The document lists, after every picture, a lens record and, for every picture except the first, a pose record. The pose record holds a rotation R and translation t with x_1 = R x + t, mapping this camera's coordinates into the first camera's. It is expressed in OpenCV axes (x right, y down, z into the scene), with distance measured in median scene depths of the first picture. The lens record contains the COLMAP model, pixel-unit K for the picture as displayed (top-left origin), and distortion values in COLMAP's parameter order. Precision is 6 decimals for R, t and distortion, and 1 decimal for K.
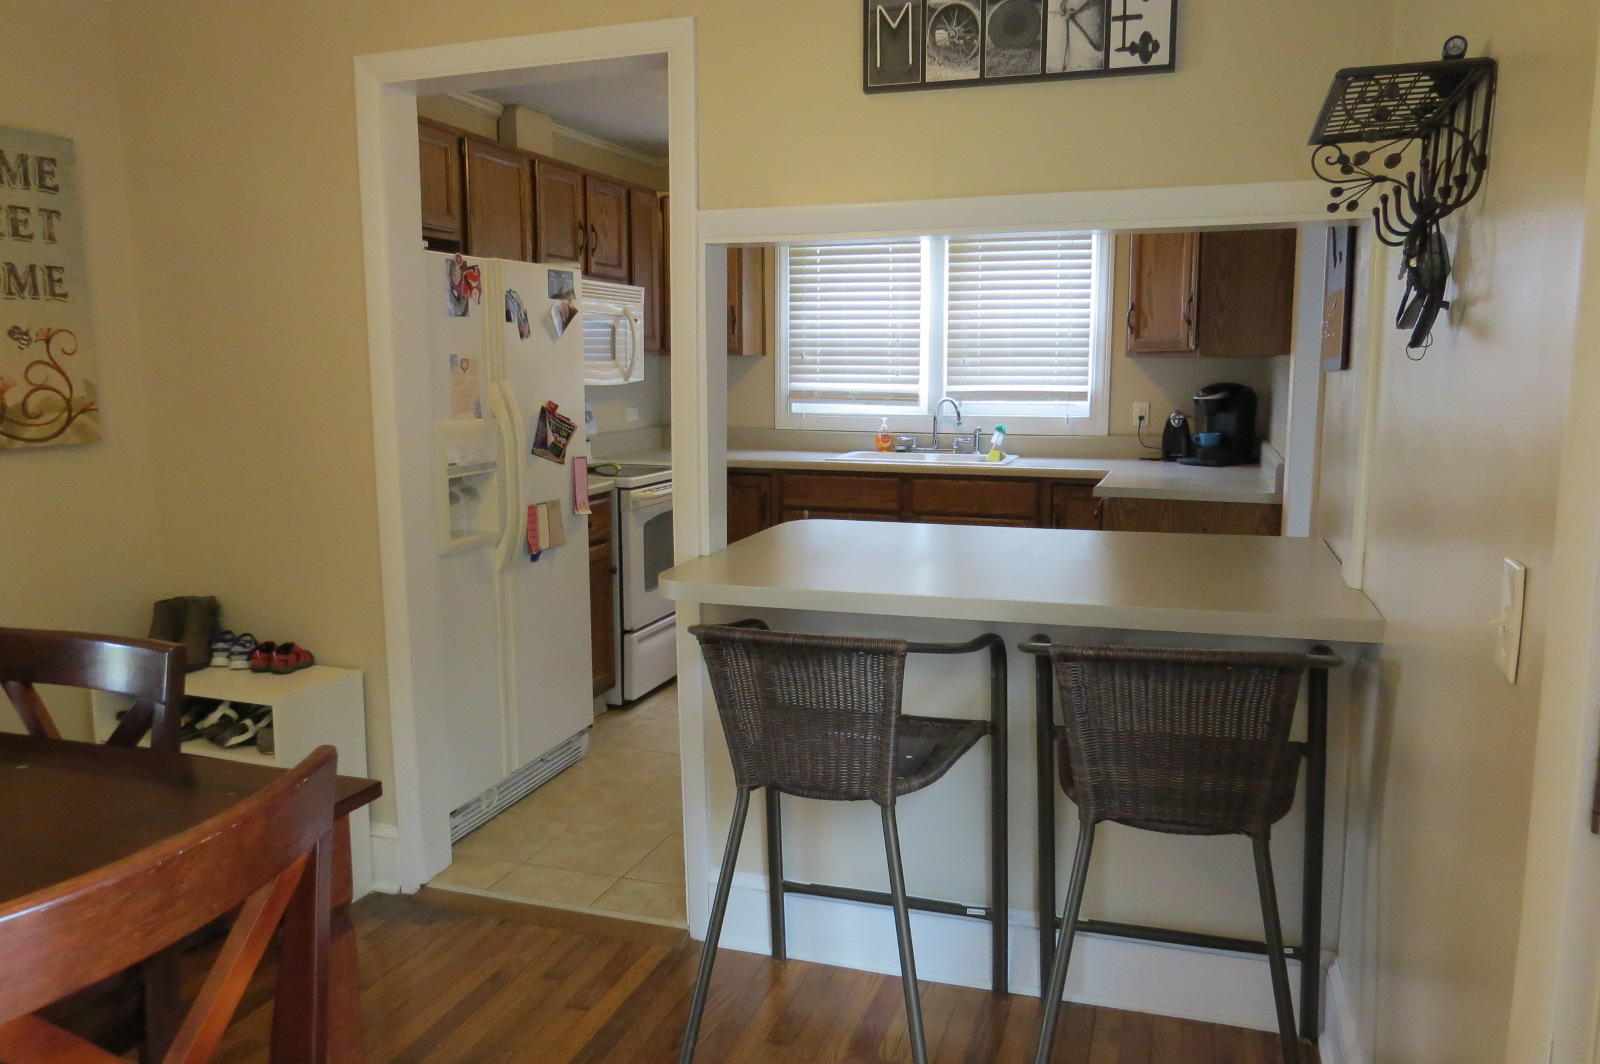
lens RADIAL K [[1141.5, 0, 795.1], [0, 1141.5, 523.8], [0, 0, 1]] dist [-0.023074, 0.007929]
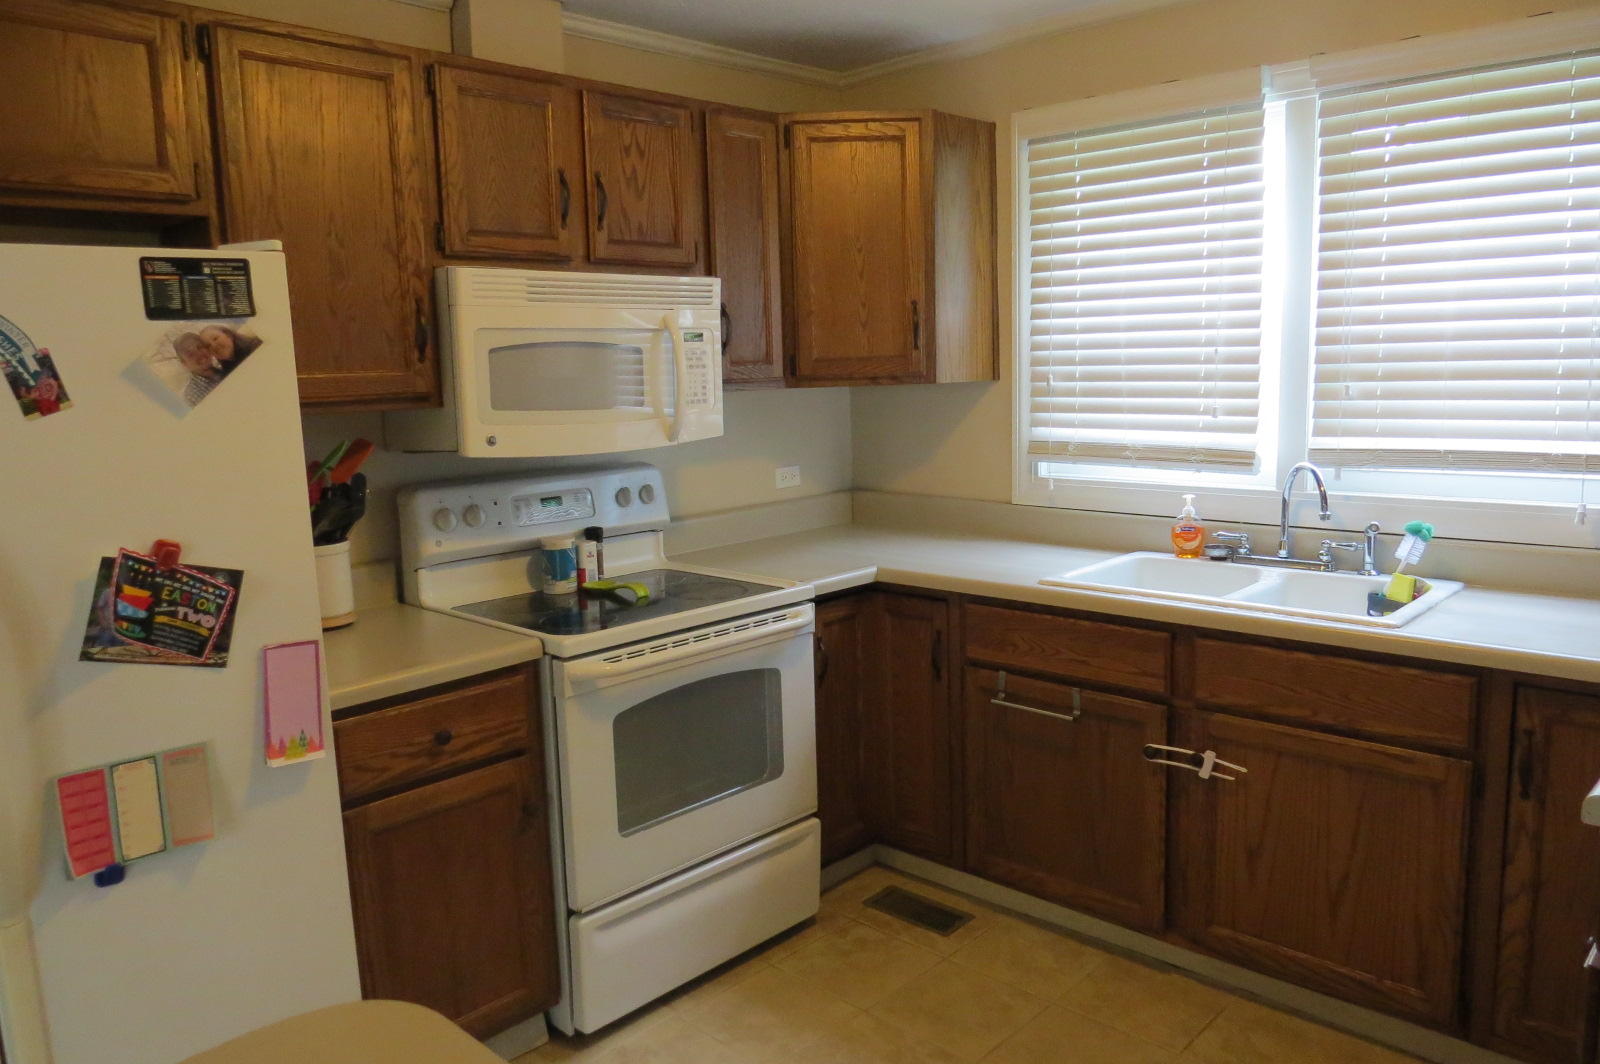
lens RADIAL K [[1141.5, 0, 798.9], [0, 1141.5, 530.2], [0, 0, 1]] dist [-0.023074, 0.007929]
pose [[0.908850, 0.035566, -0.415604, 0.143291], [-0.030224, 0.999354, 0.019427, -0.085894], [0.416026, -0.005095, 0.909338, 0.458652]]
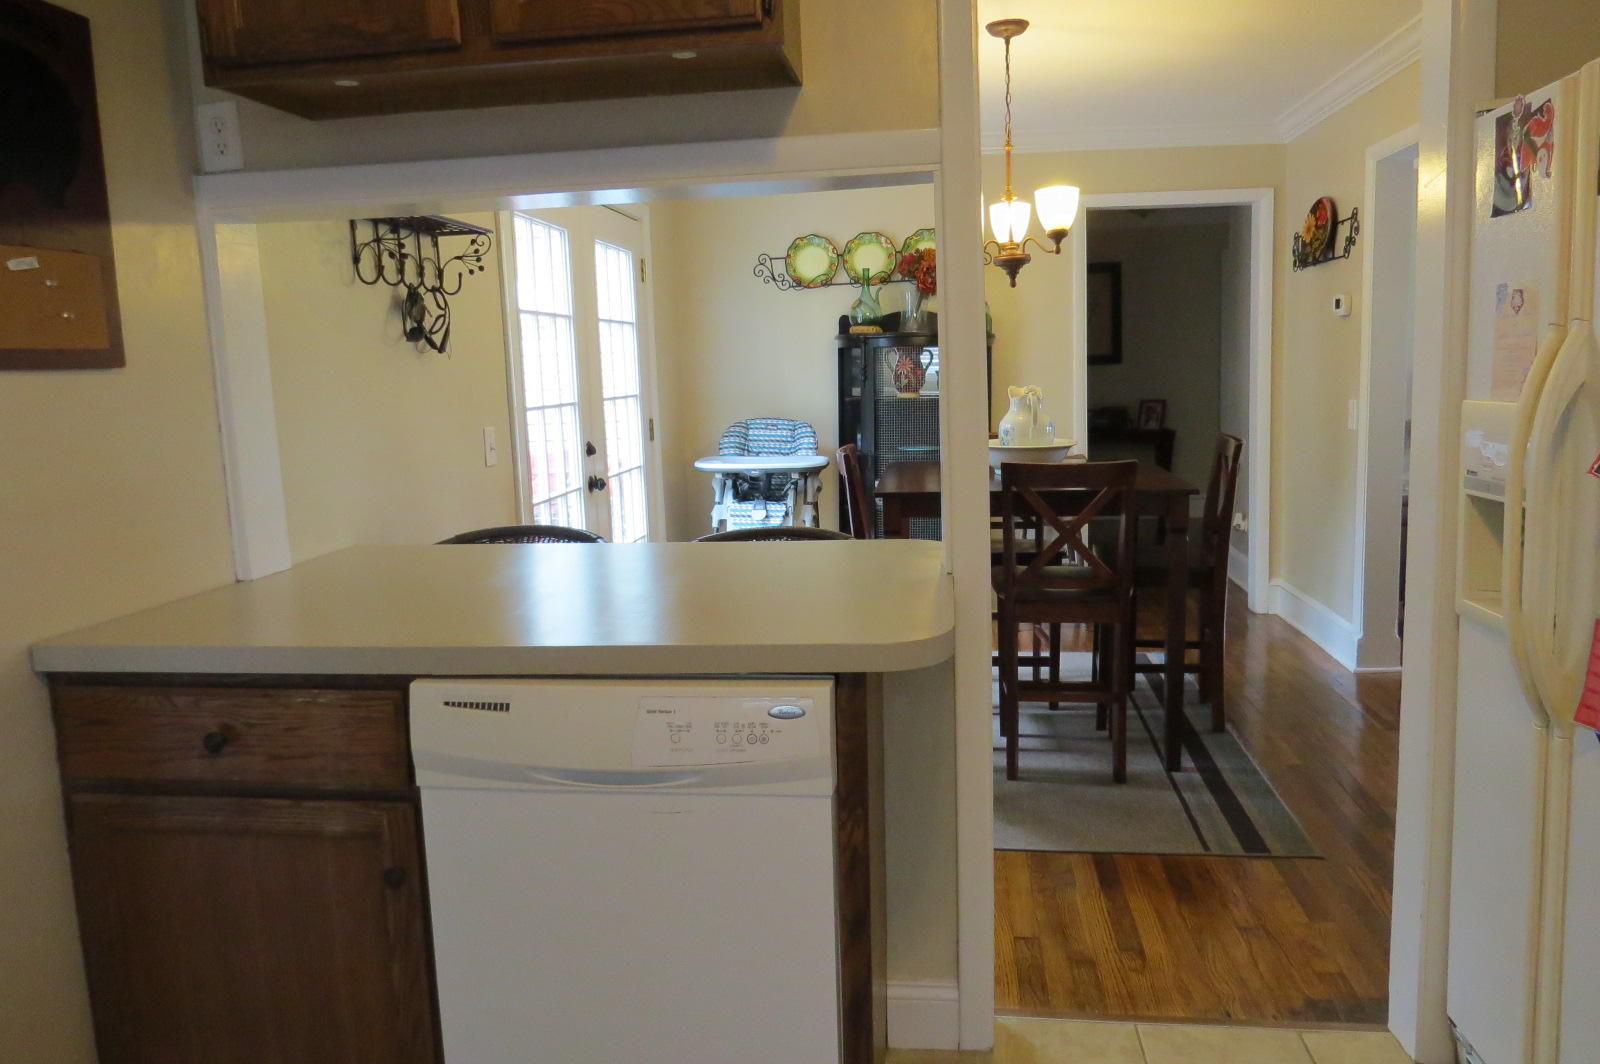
lens RADIAL K [[1141.5, 0, 800.2], [0, 1141.5, 529.3], [0, 0, 1]] dist [-0.023074, 0.007929]
pose [[-0.979902, 0.056190, -0.191401, 0.097028], [0.004066, 0.964935, 0.262457, -0.109366], [0.199437, 0.256404, -0.945770, 0.908260]]
